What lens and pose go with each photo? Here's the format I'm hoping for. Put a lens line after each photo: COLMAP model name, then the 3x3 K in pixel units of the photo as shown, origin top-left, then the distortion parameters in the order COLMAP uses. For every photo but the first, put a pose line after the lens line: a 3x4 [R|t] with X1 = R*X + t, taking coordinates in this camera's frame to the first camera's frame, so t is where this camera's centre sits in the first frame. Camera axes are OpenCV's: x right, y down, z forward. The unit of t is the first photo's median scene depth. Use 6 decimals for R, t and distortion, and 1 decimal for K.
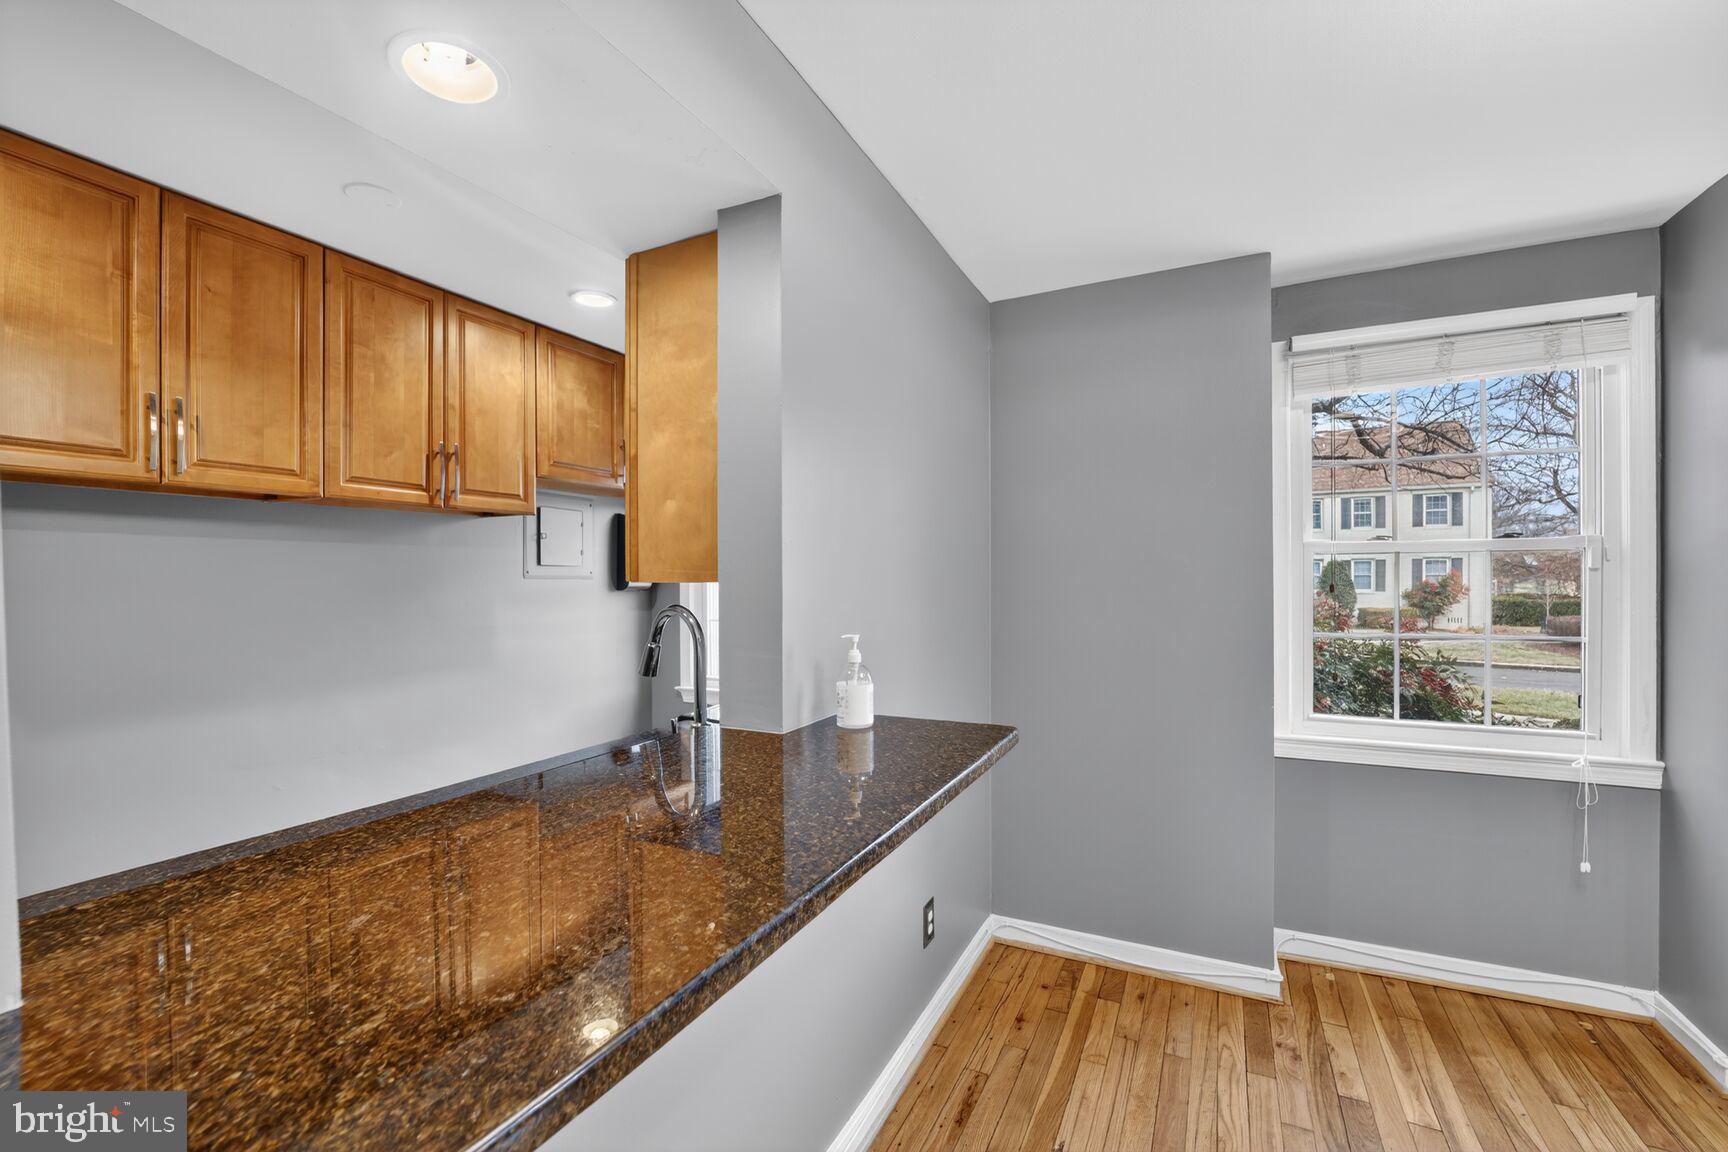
lens RADIAL K [[707.6, 0, 867.6], [0, 707.6, 583.4], [0, 0, 1]] dist [-0.019164, -0.000015]
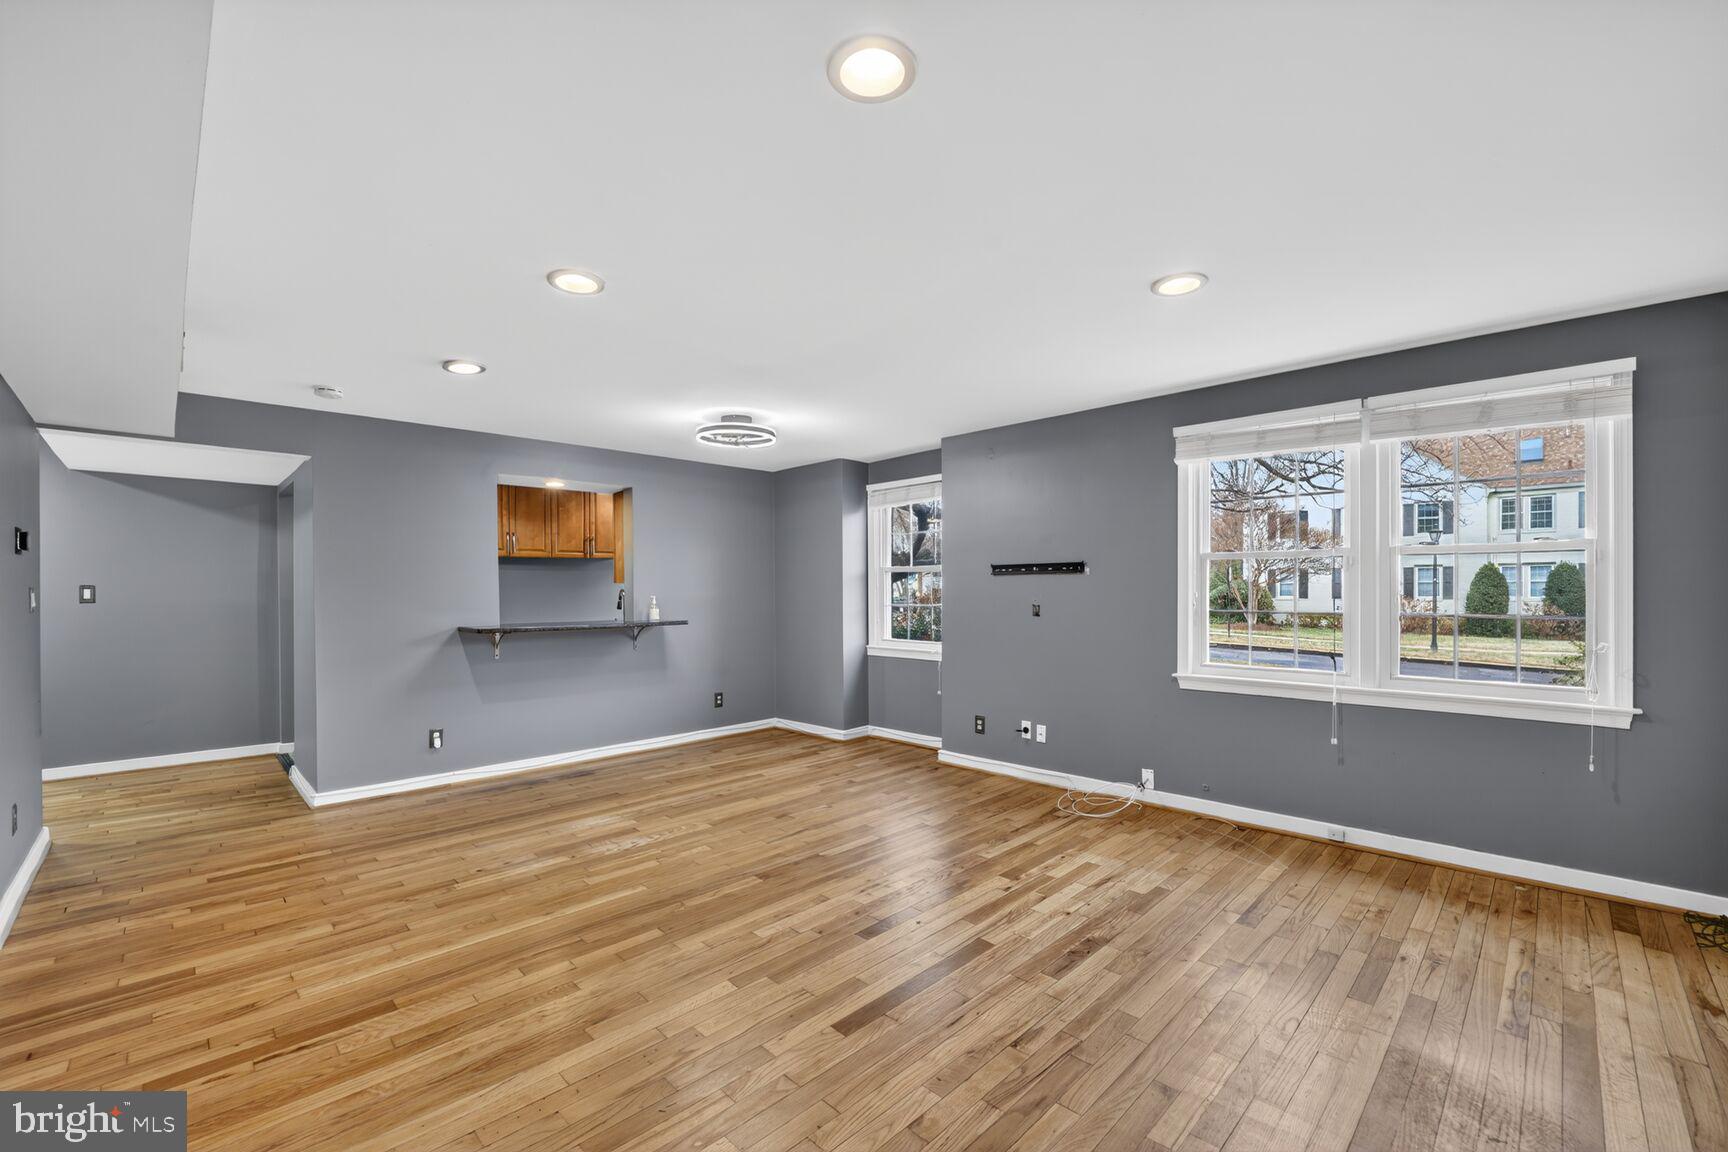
lens RADIAL K [[707.6, 0, 861.6], [0, 707.6, 599.2], [0, 0, 1]] dist [-0.019164, -0.000015]
pose [[0.946246, 0.004903, -0.323411, 1.510308], [-0.000933, 0.999922, 0.012427, 0.024659], [0.323446, -0.011458, 0.946177, -1.497121]]
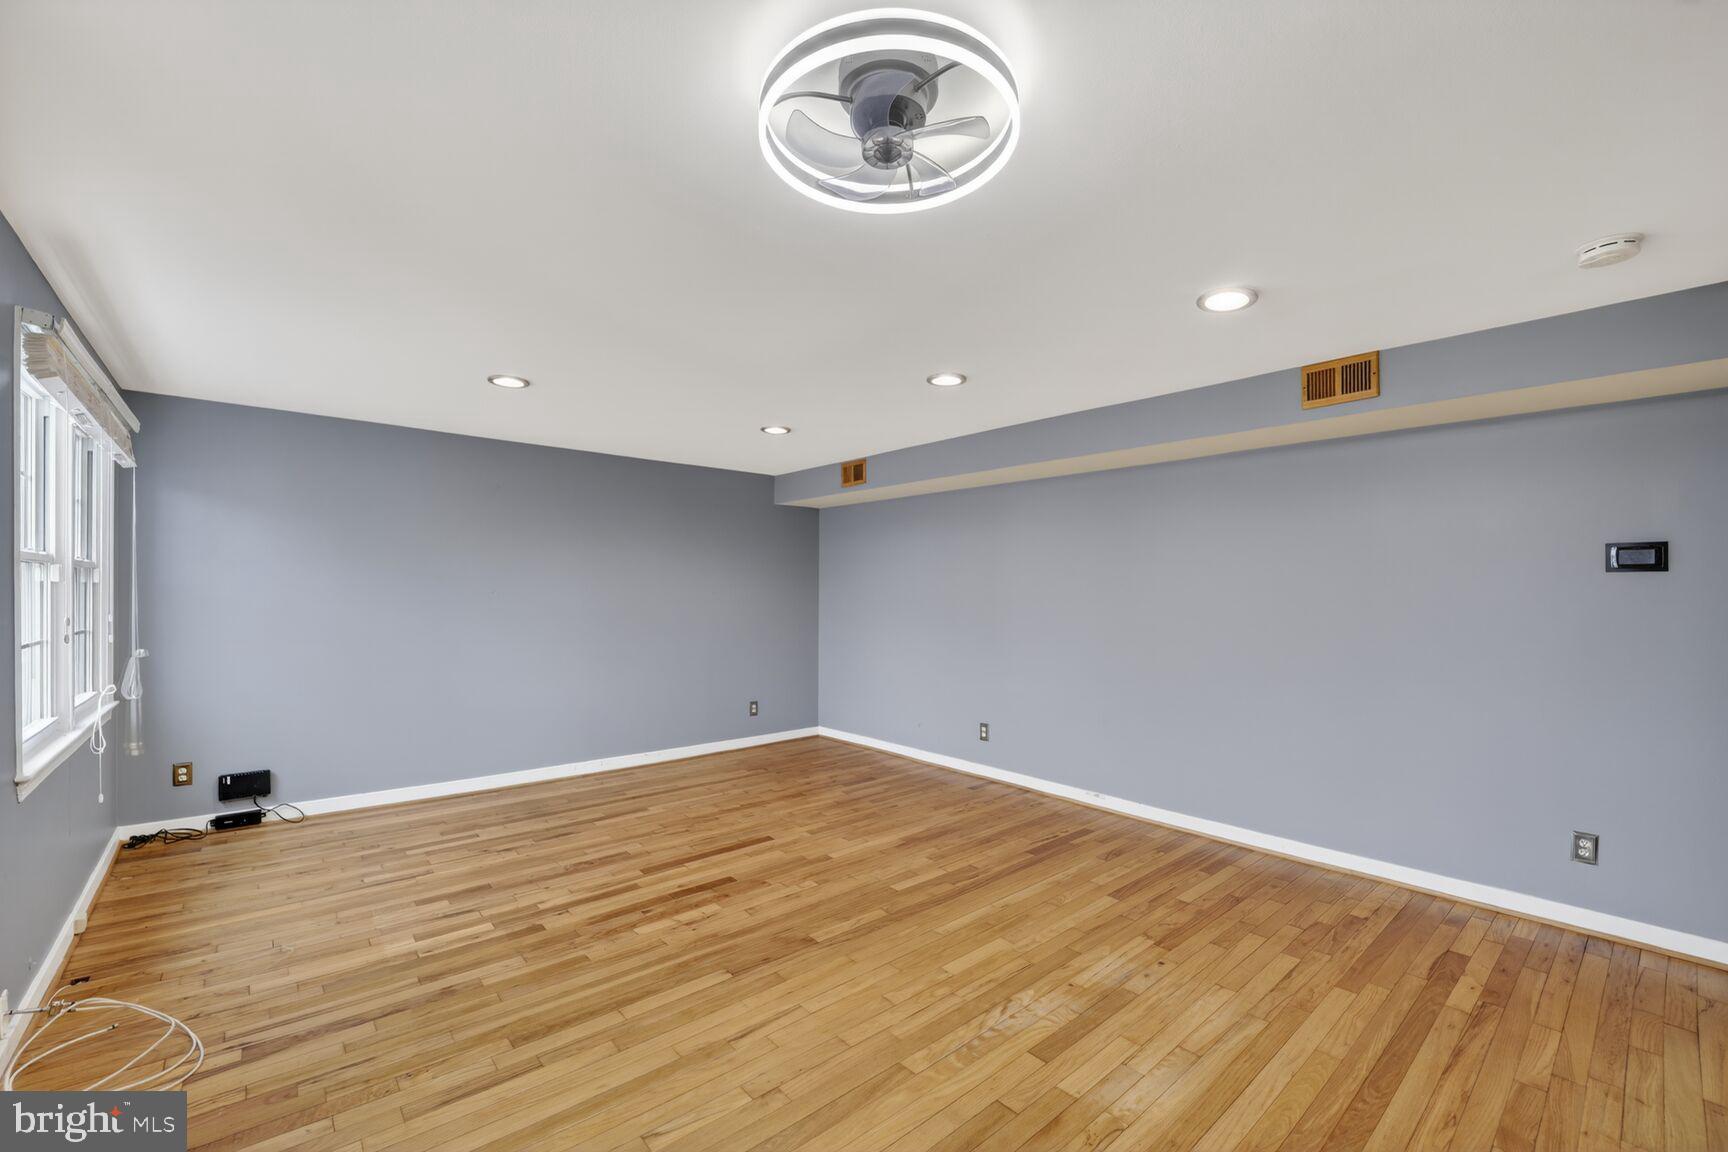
lens RADIAL K [[707.6, 0, 865.9], [0, 707.6, 605.5], [0, 0, 1]] dist [-0.019164, -0.000015]
pose [[-0.922086, -0.009918, 0.386858, 0.307424], [-0.001856, 0.999773, 0.021207, -0.010324], [-0.386981, 0.018836, -0.921895, 0.854621]]
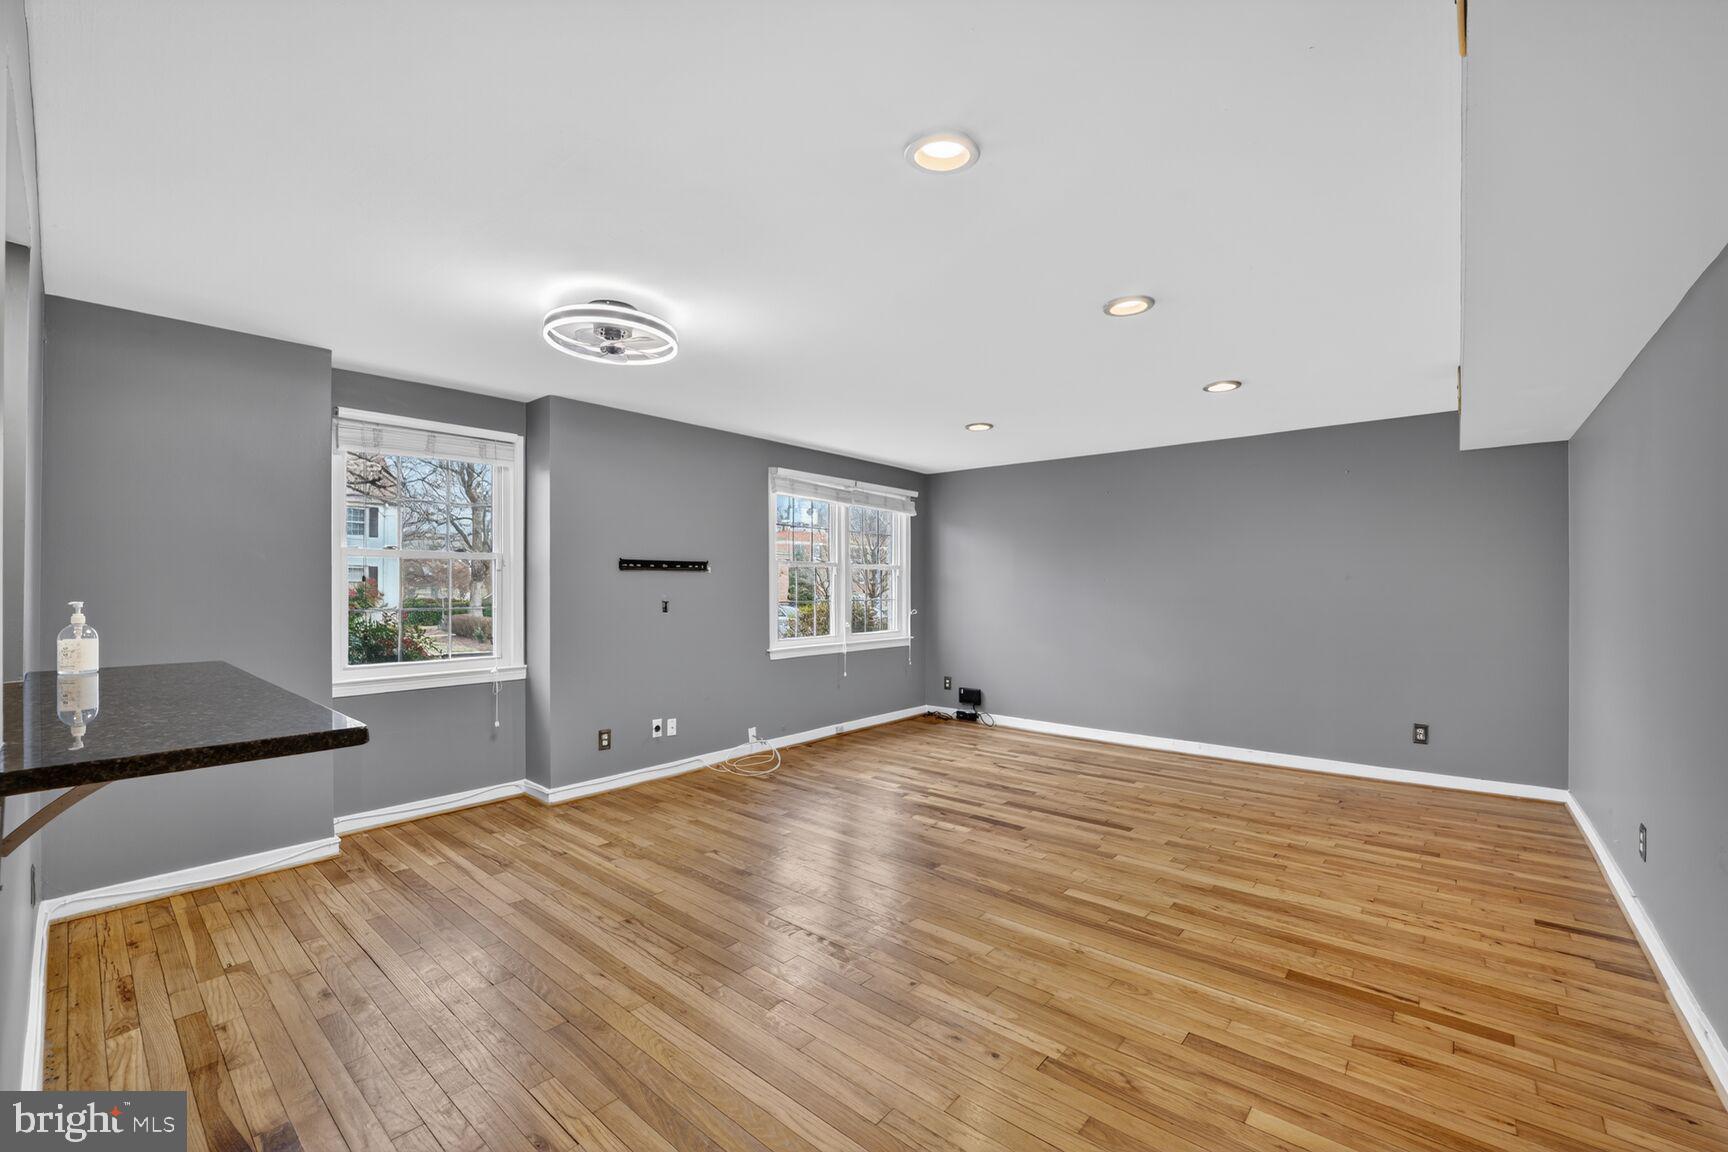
lens RADIAL K [[707.6, 0, 860.8], [0, 707.6, 587.9], [0, 0, 1]] dist [-0.019164, -0.000015]
pose [[0.250153, 0.002509, 0.968203, -0.571488], [0.001768, 0.999994, -0.003048, 0.034779], [-0.968205, 0.002474, 0.250147, -0.446490]]
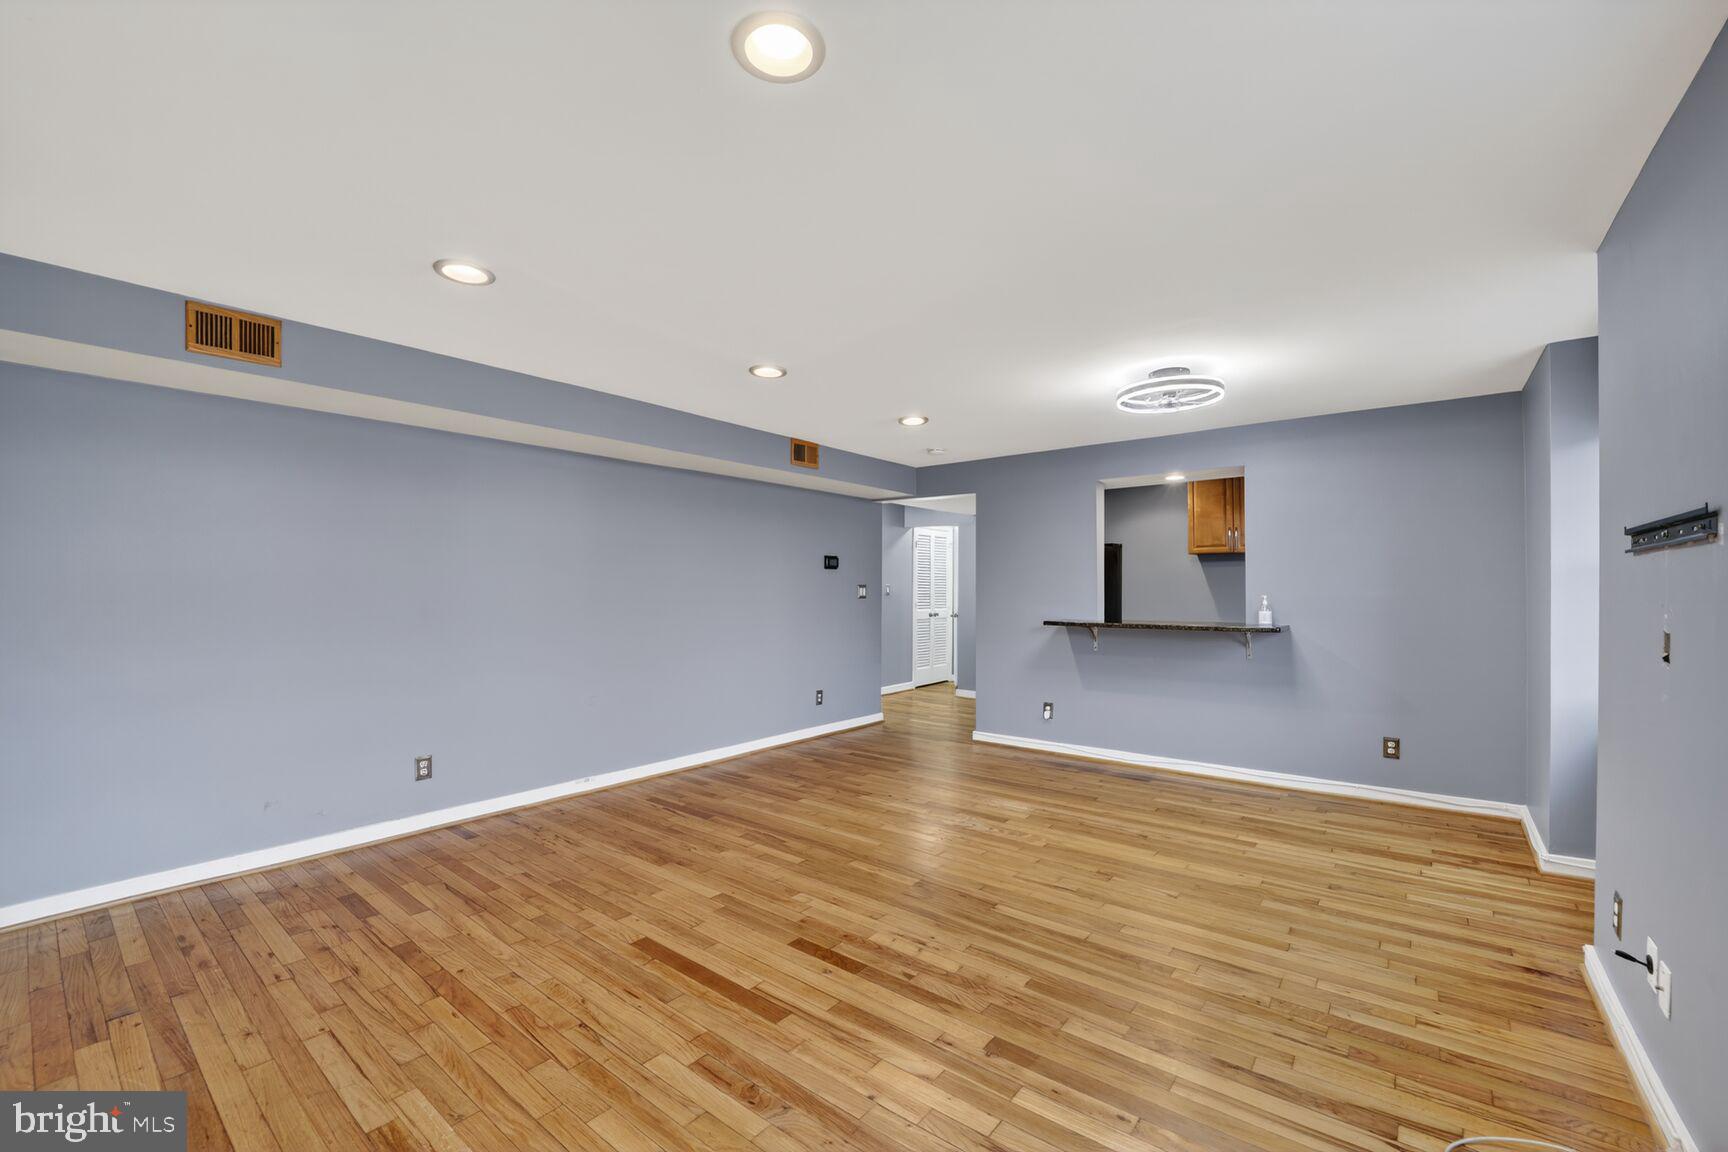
lens RADIAL K [[707.6, 0, 865.2], [0, 707.6, 589.5], [0, 0, 1]] dist [-0.019164, -0.000015]
pose [[-0.209961, 0.005420, -0.977695, 2.227506], [-0.002215, 0.999979, 0.006019, 0.019220], [0.977707, 0.003429, -0.209945, -0.048351]]
